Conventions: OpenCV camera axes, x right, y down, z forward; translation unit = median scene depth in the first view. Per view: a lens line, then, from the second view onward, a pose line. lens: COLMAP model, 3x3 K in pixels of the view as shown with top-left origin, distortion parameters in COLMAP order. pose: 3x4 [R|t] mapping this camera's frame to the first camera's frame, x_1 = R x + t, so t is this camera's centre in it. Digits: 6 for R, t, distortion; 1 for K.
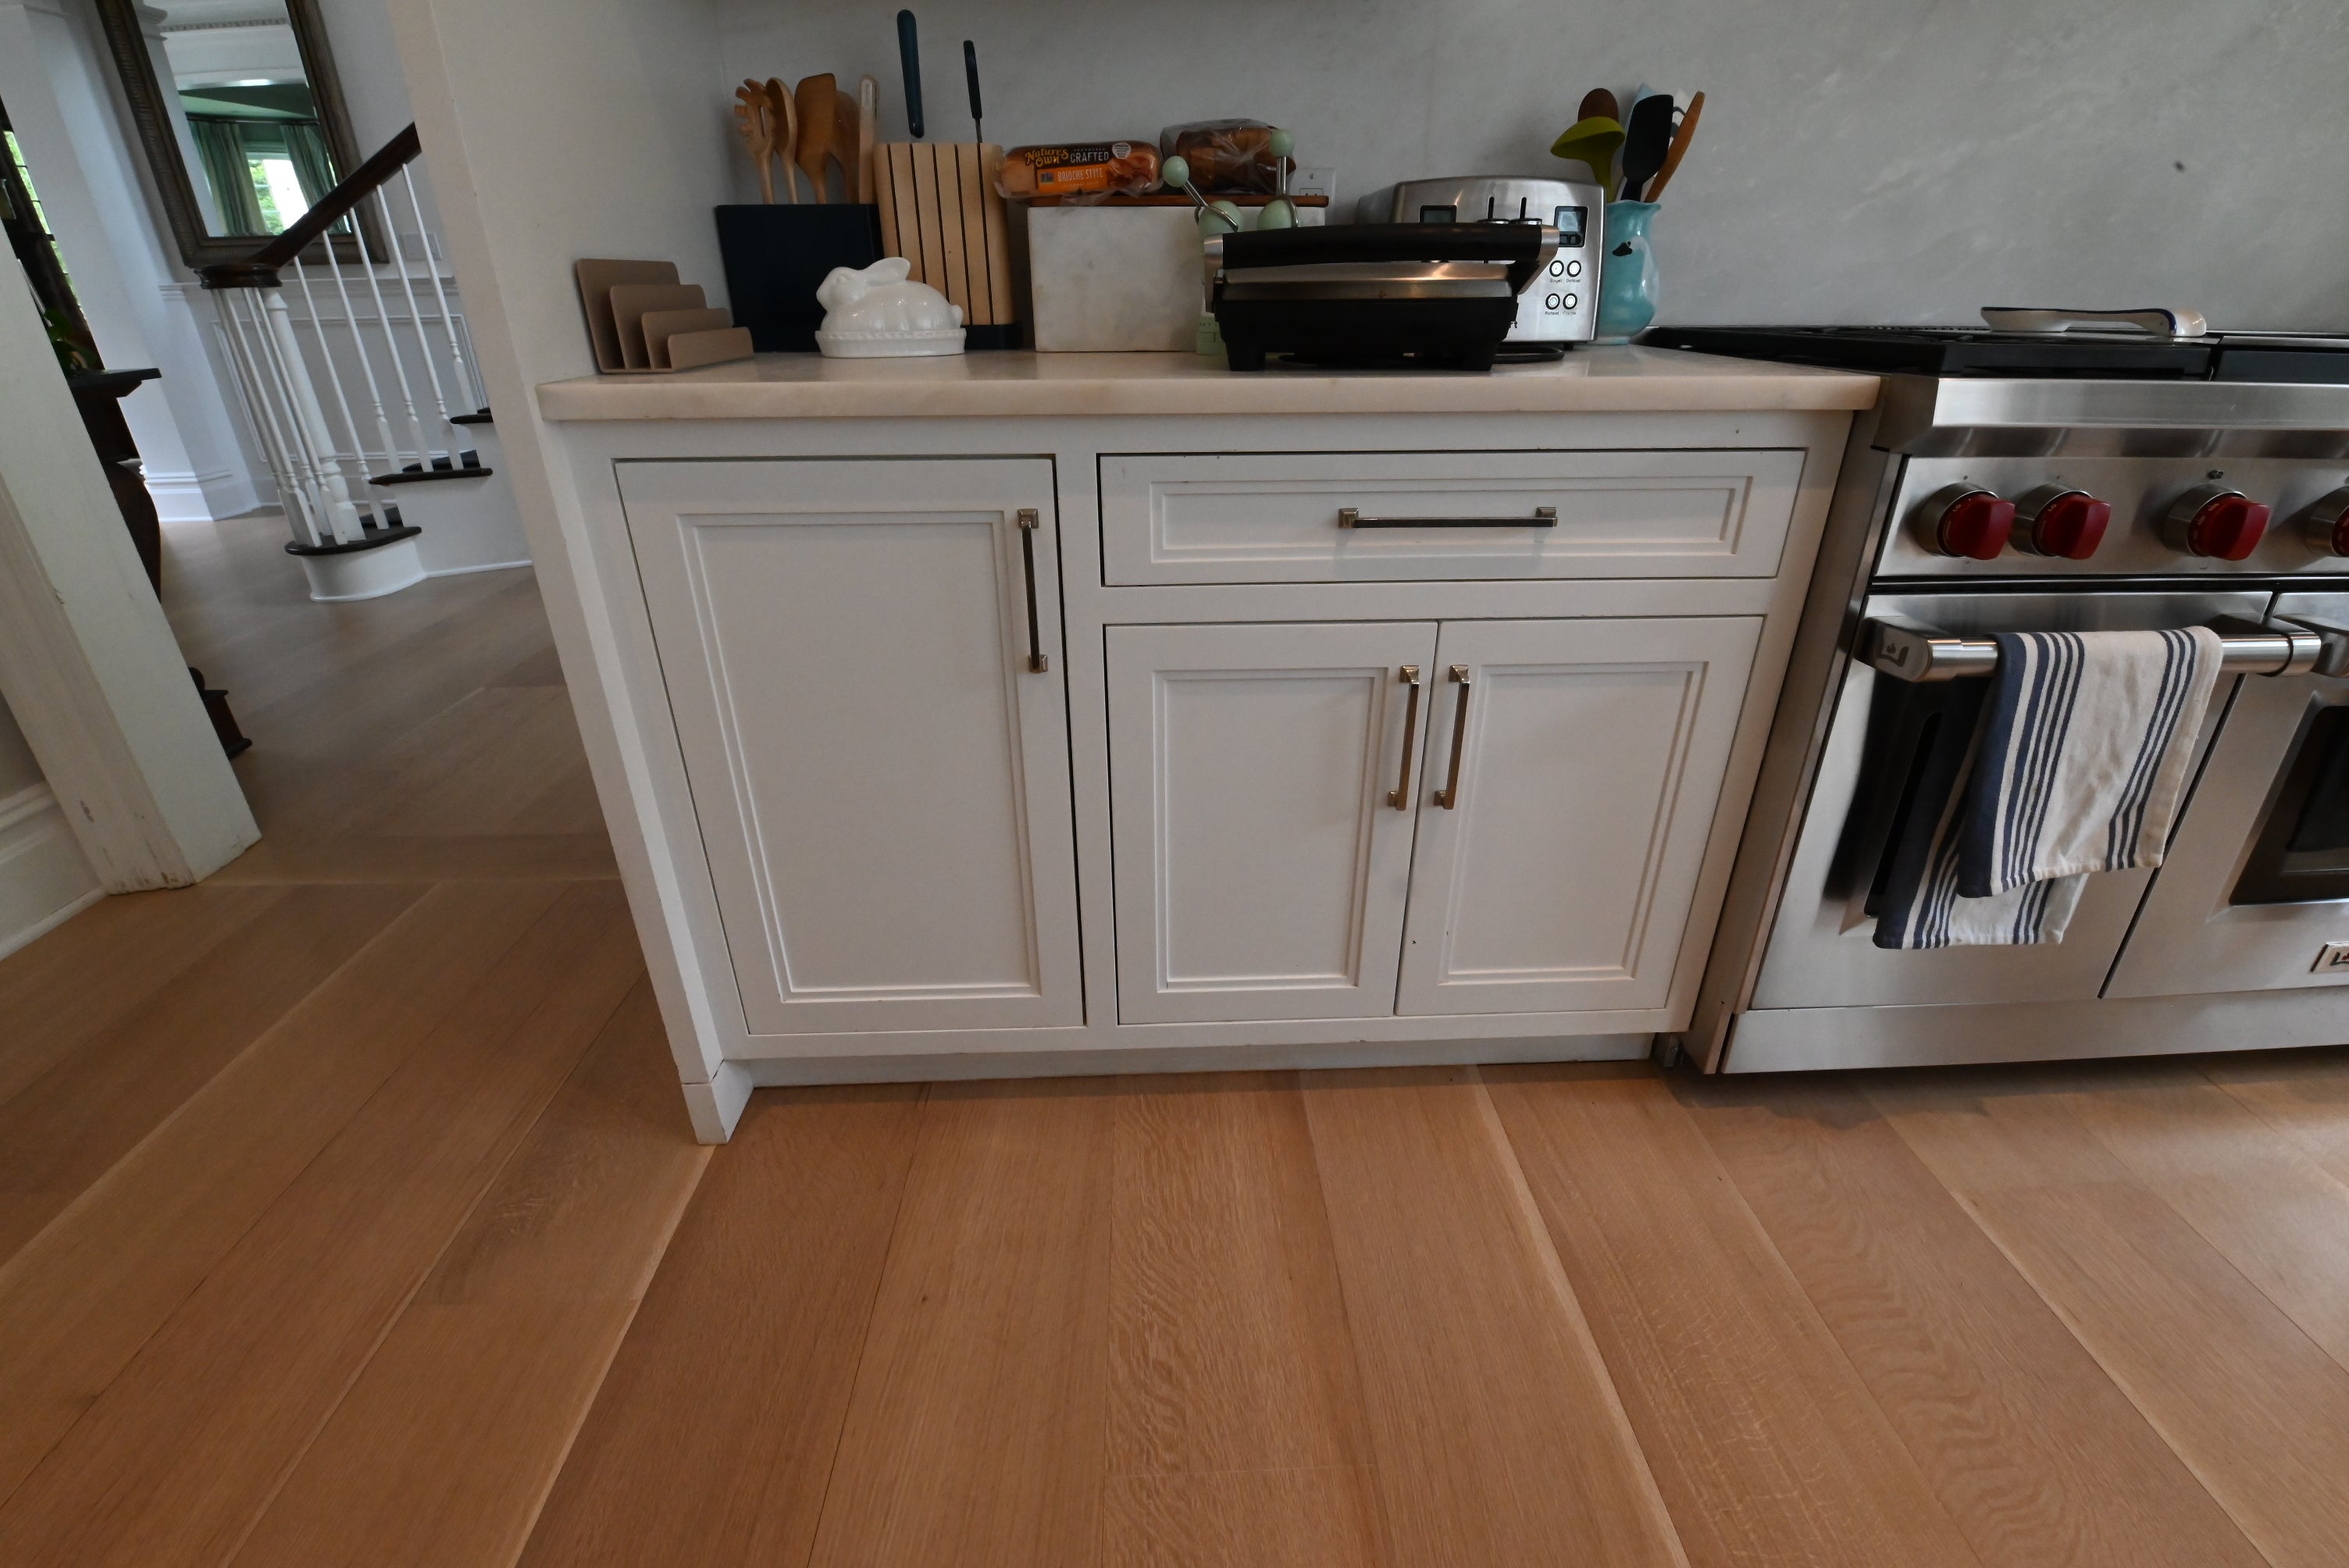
lens RADIAL K [[990.9, 0, 1180.1], [0, 990.9, 755.0], [0, 0, 1]] dist [-0.017972, -0.004172]
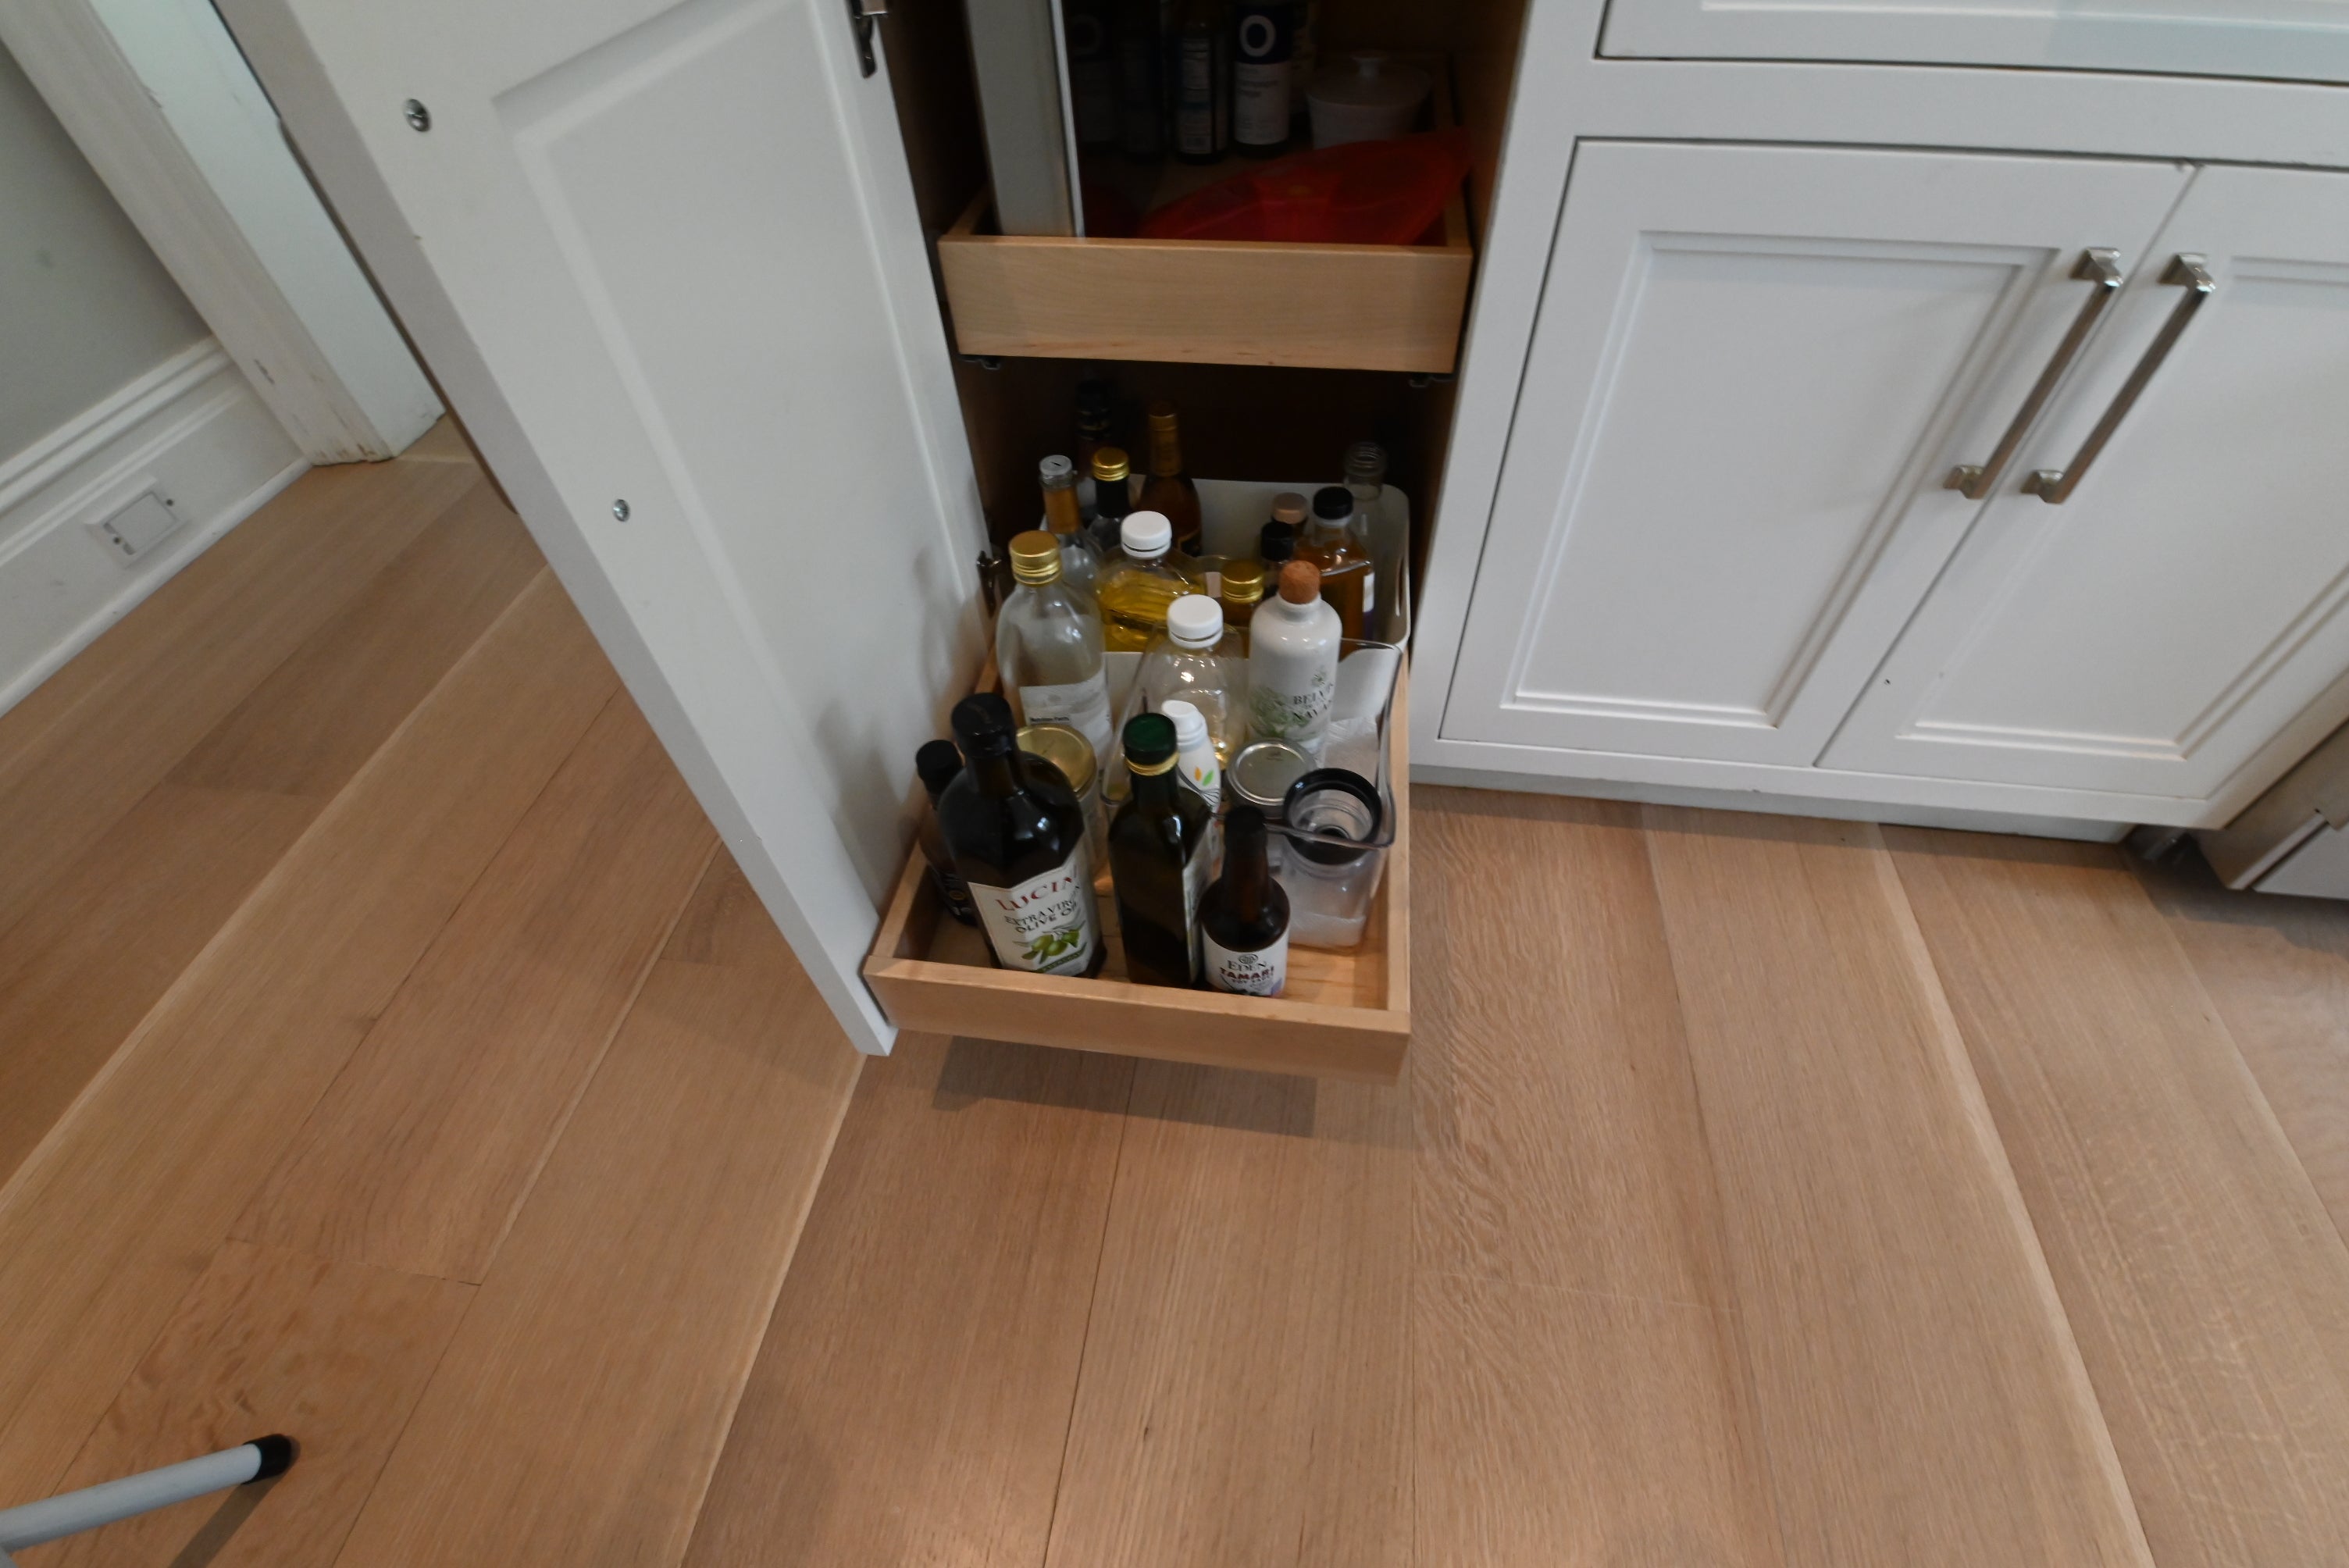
lens RADIAL K [[990.9, 0, 1185.3], [0, 990.9, 765.7], [0, 0, 1]] dist [-0.017972, -0.004172]
pose [[0.983346, 0.113758, -0.141738, -0.160171], [-0.047982, 0.914710, 0.401253, -0.013958], [0.175295, -0.387770, 0.904934, 0.269471]]
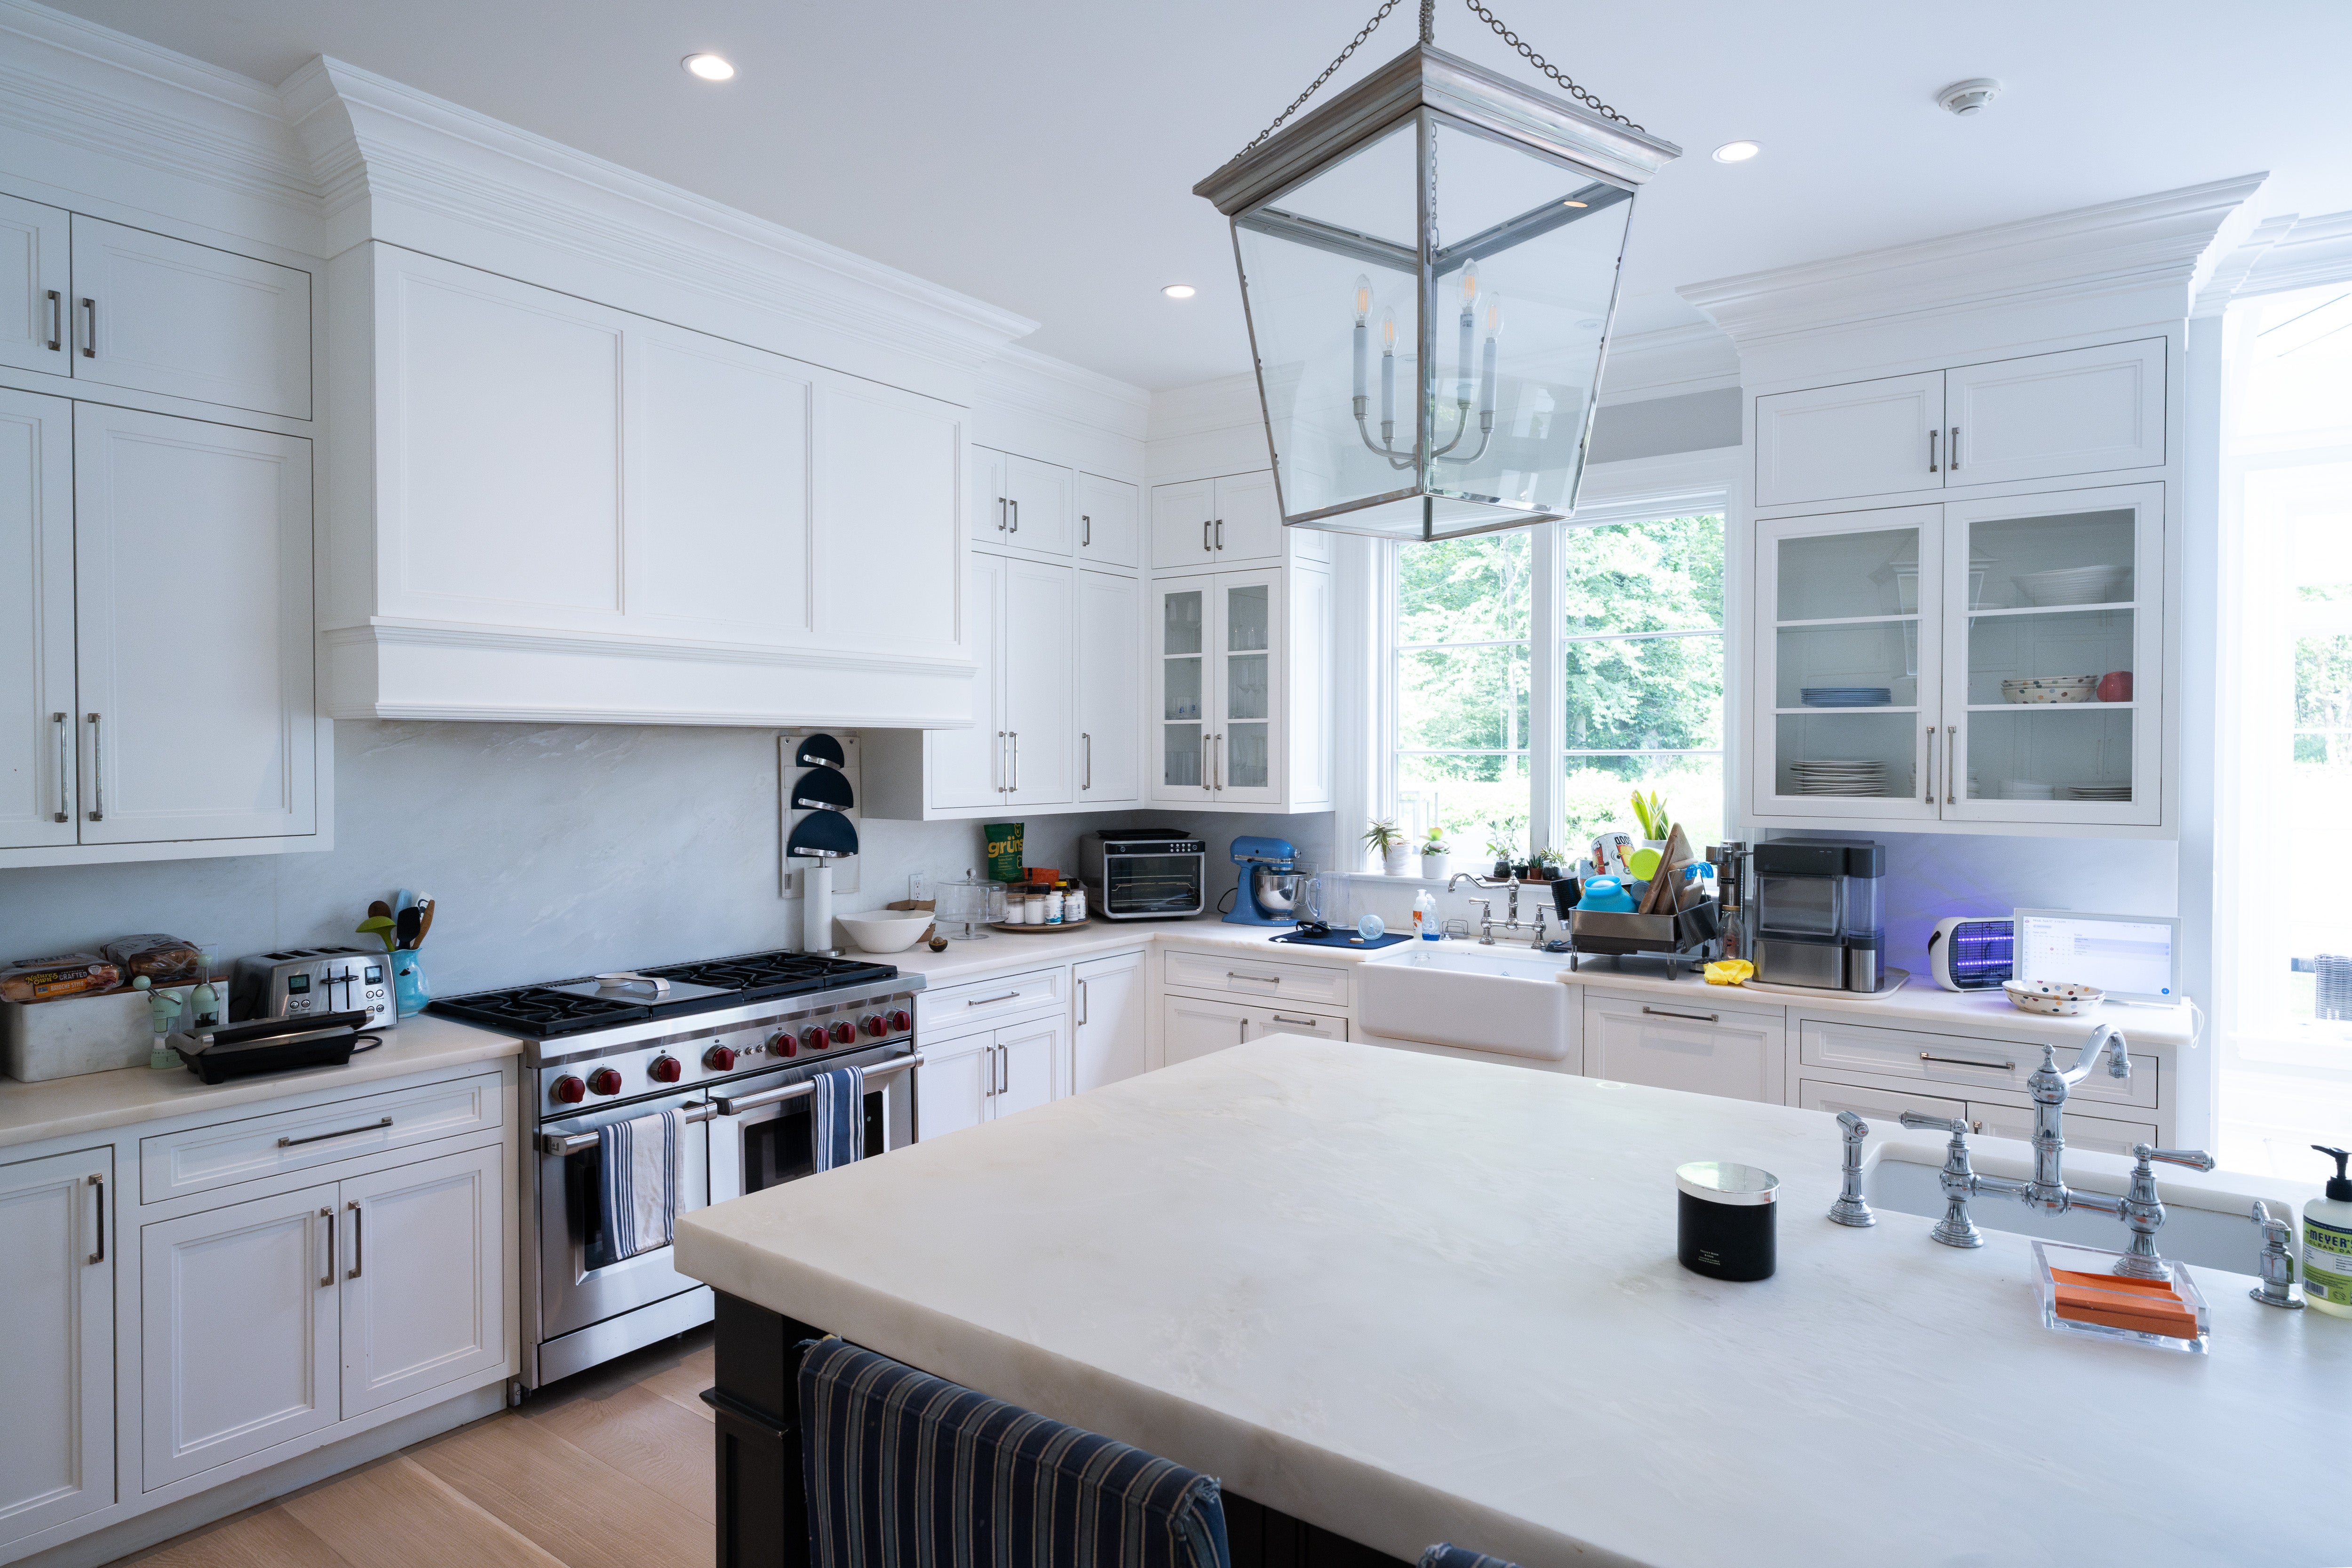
lens RADIAL K [[1342.5, 0, 1184.0], [0, 1342.5, 778.7], [0, 0, 1]] dist [0.003539, -0.000602]
pose [[0.621976, -0.007515, 0.783001, -0.755526], [0.331052, 0.908715, -0.254248, 0.362419], [-0.709613, 0.417350, 0.567686, -1.991707]]
